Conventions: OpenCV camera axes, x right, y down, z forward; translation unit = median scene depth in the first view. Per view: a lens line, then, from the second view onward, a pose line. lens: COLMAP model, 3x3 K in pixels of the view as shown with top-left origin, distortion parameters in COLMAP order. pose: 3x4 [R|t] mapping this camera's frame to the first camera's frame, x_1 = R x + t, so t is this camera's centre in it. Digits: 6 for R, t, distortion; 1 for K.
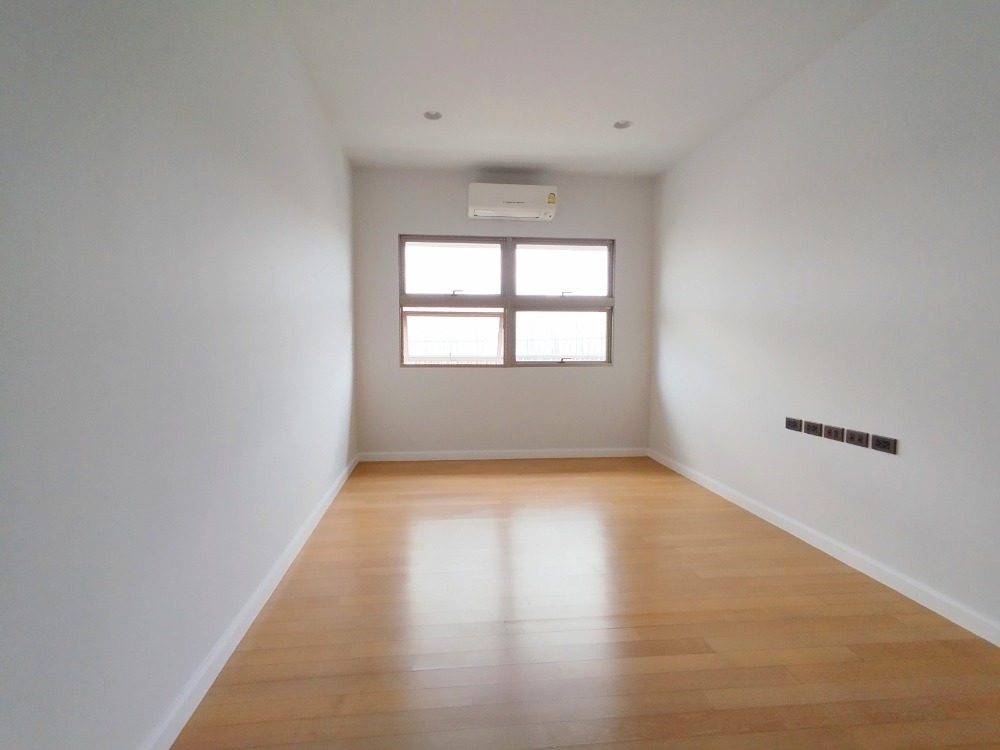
lens RADIAL K [[475.0, 0, 500.0], [0, 475.0, 375.0], [0, 0, 1]] dist [0.000218, -0.000406]
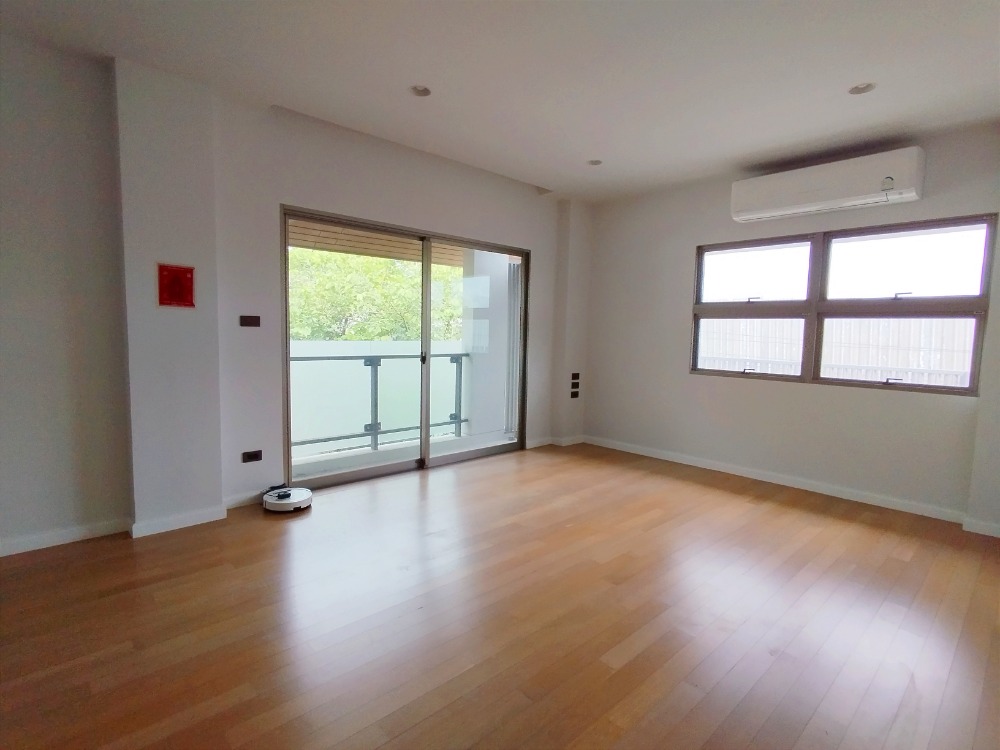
lens RADIAL K [[475.0, 0, 500.0], [0, 475.0, 375.0], [0, 0, 1]] dist [0.000218, -0.000406]
pose [[0.566984, 0.092504, -0.818518, 0.415996], [-0.107000, 0.993526, 0.038164, -0.001909], [0.816749, 0.065943, 0.573212, 0.038615]]
